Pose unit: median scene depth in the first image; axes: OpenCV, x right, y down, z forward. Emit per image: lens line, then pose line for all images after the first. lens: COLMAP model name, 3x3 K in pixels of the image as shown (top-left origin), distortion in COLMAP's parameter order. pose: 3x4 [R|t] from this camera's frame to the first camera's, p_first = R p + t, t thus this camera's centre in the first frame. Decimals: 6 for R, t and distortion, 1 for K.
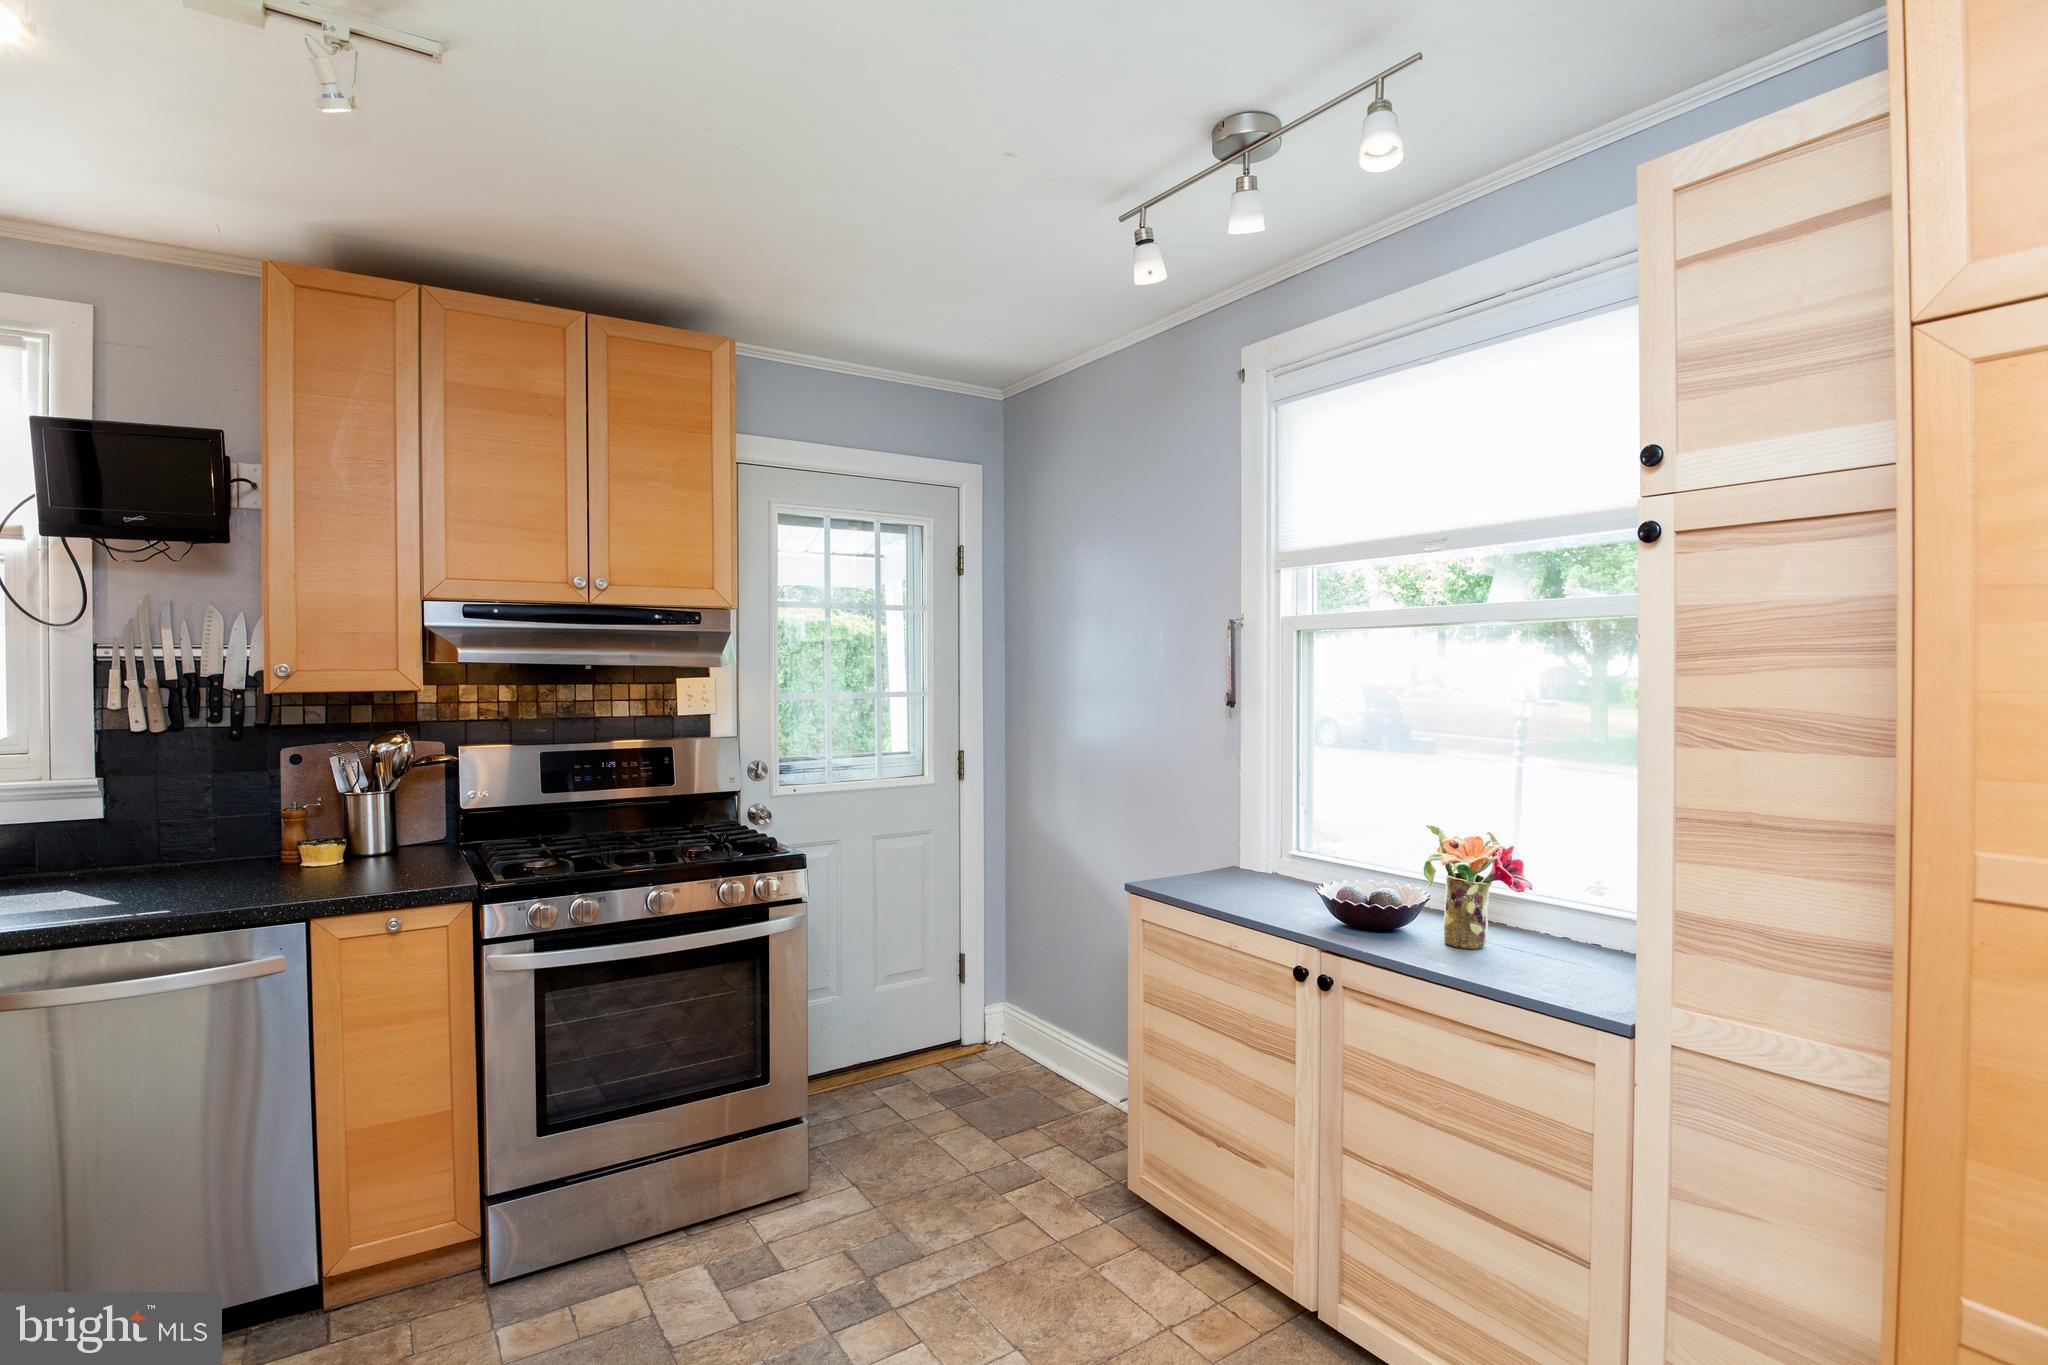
lens RADIAL K [[995.8, 0, 1033.7], [0, 995.8, 679.1], [0, 0, 1]] dist [-0.022786, -0.005825]
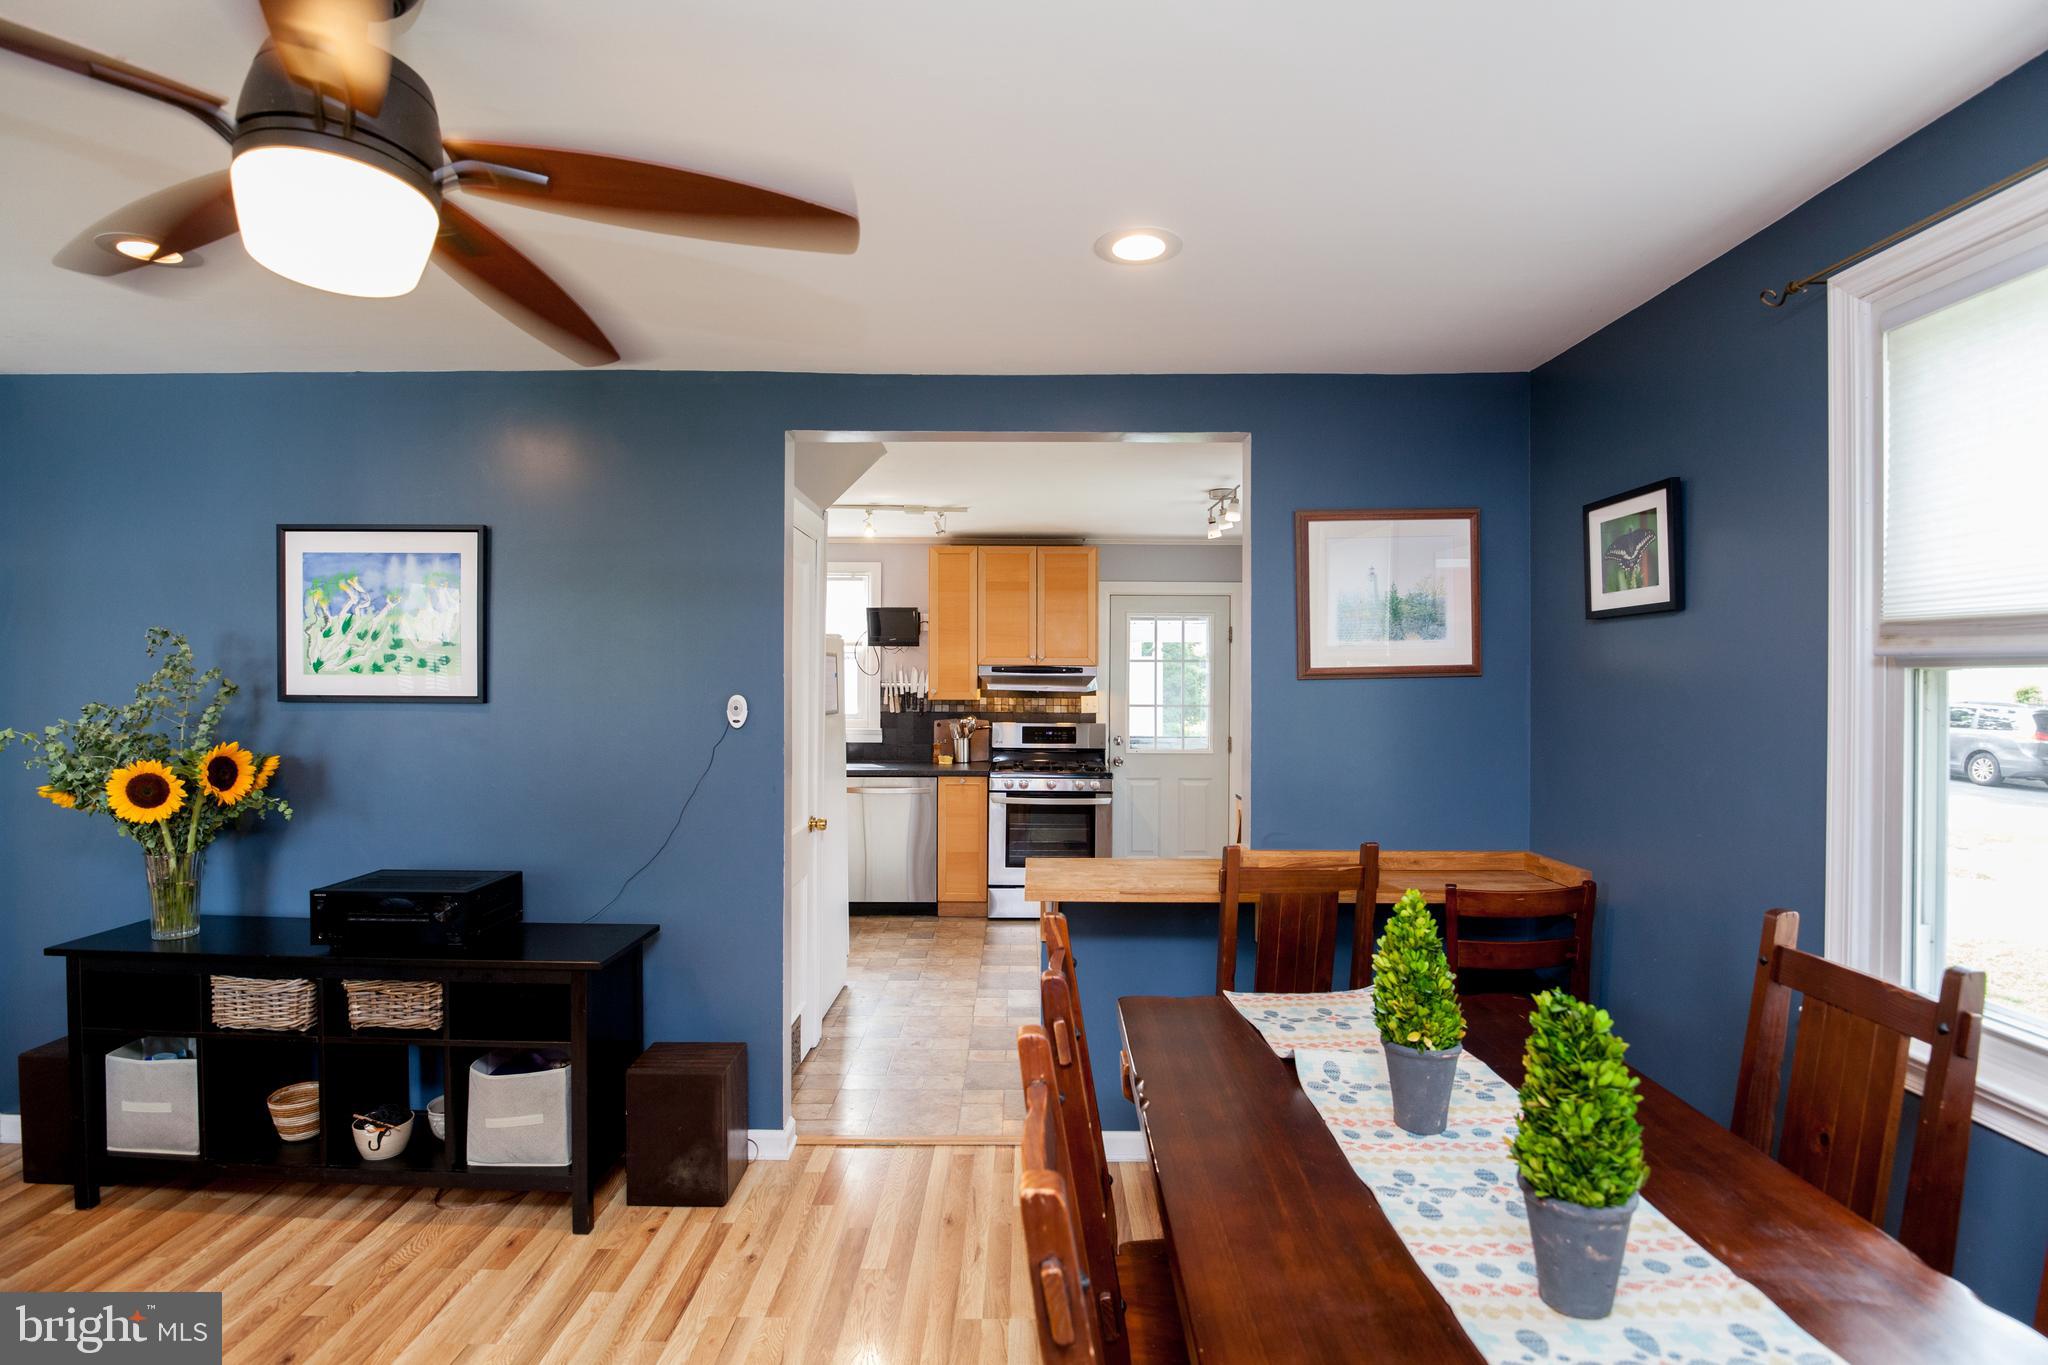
lens RADIAL K [[995.8, 0, 1033.7], [0, 995.8, 679.1], [0, 0, 1]] dist [-0.022786, -0.005825]
pose [[0.831950, 0.006751, -0.554810, 0.906764], [-0.013871, 0.999867, -0.008633, -0.021009], [0.554677, 0.014877, 0.831933, -1.045212]]
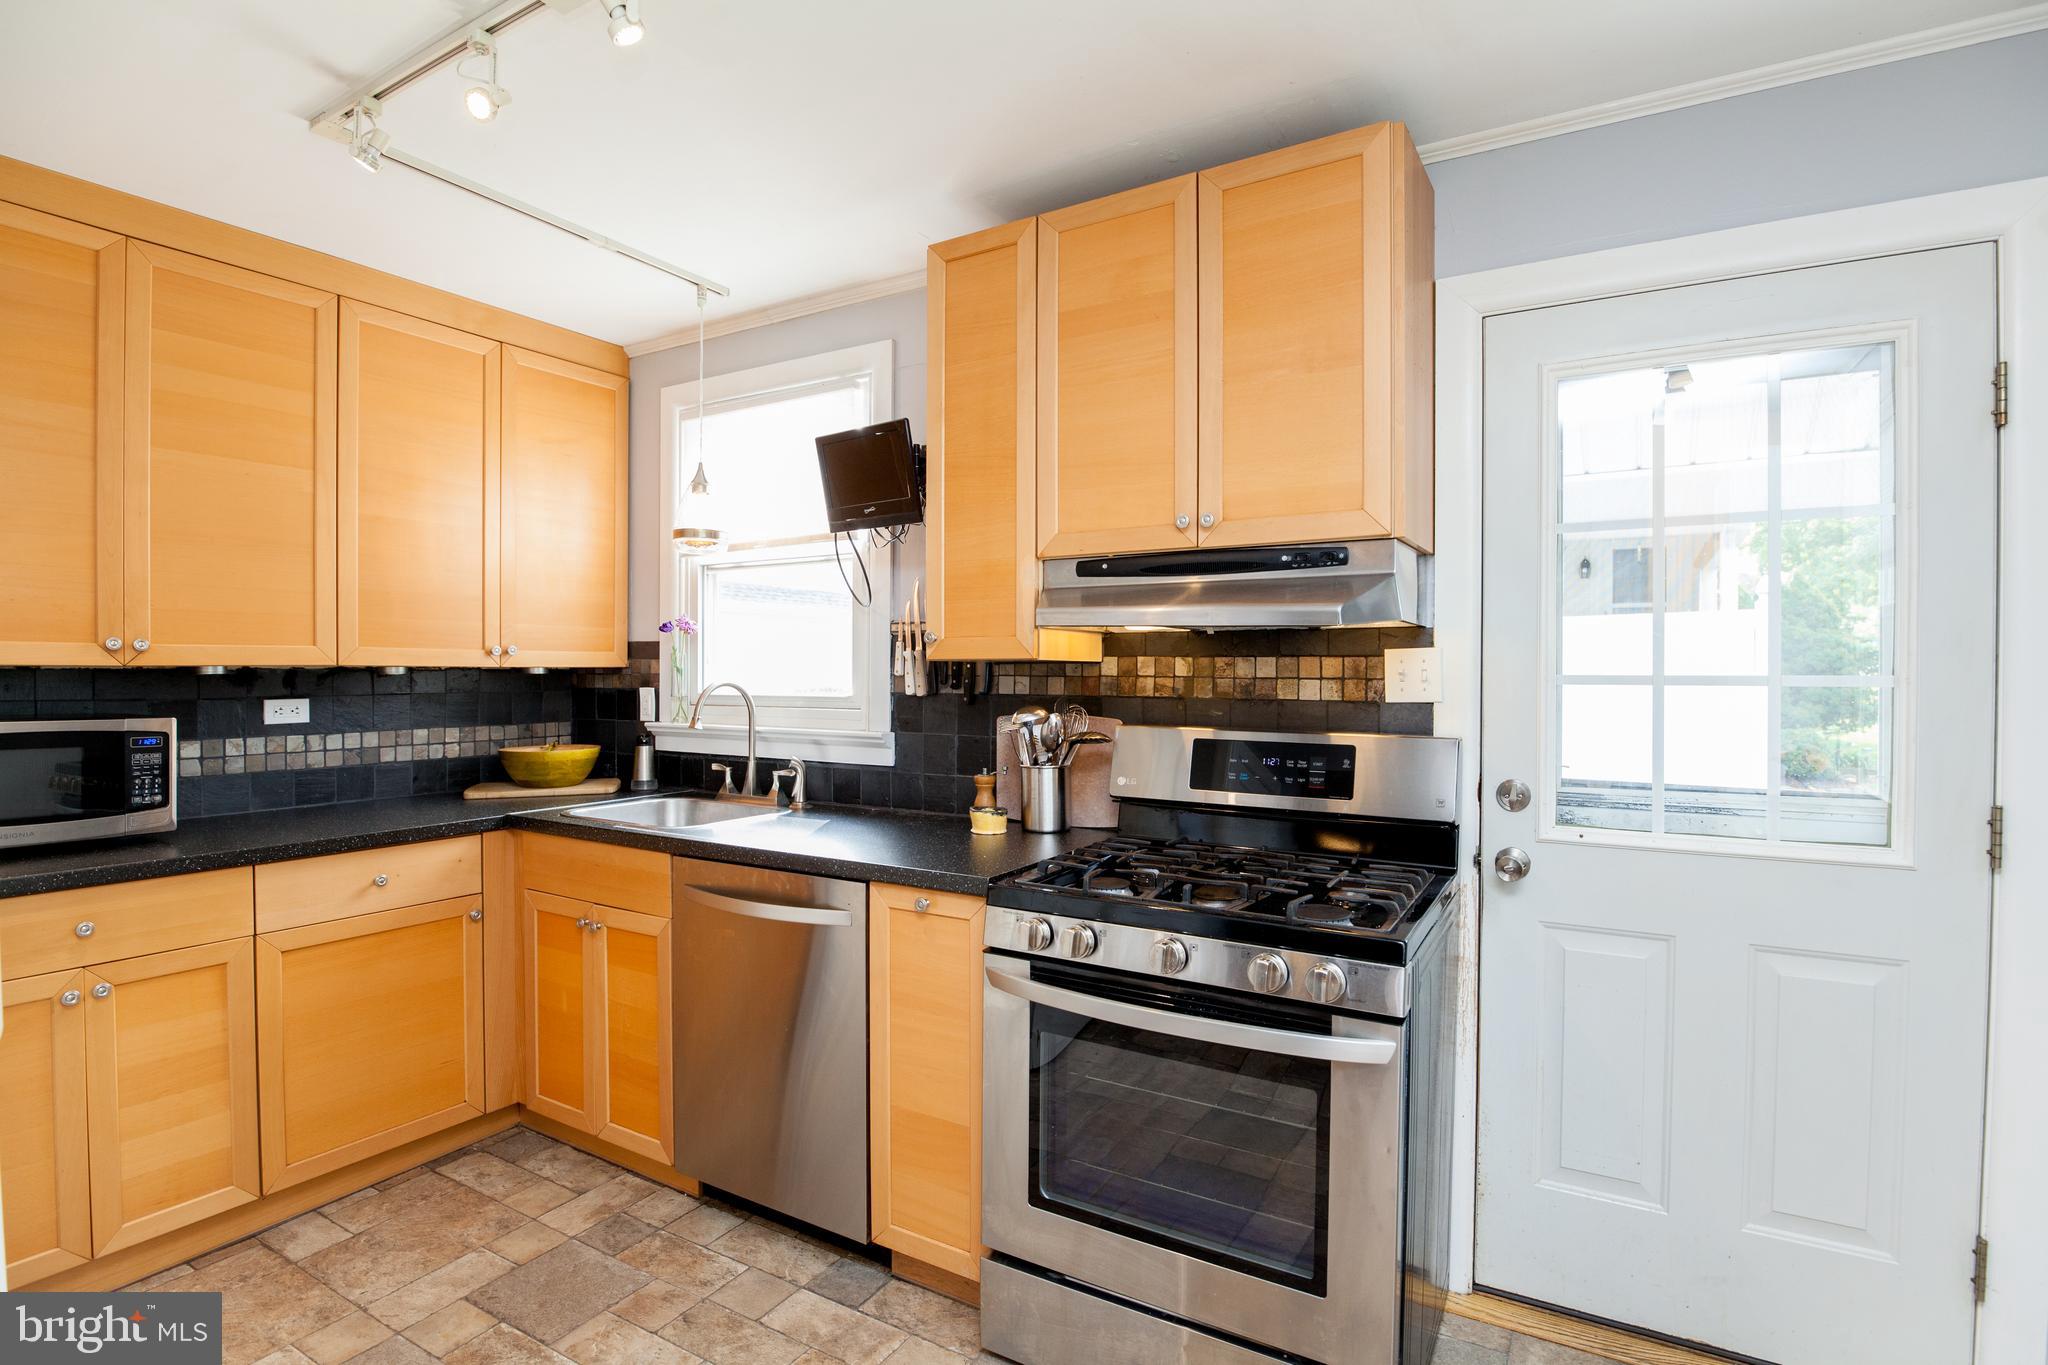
lens RADIAL K [[995.8, 0, 1033.7], [0, 995.8, 679.1], [0, 0, 1]] dist [-0.022786, -0.005825]
pose [[0.424057, 0.012995, -0.905542, 0.197750], [-0.013171, 0.999880, 0.008181, 0.020973], [0.905540, 0.008458, 0.424177, 0.558431]]
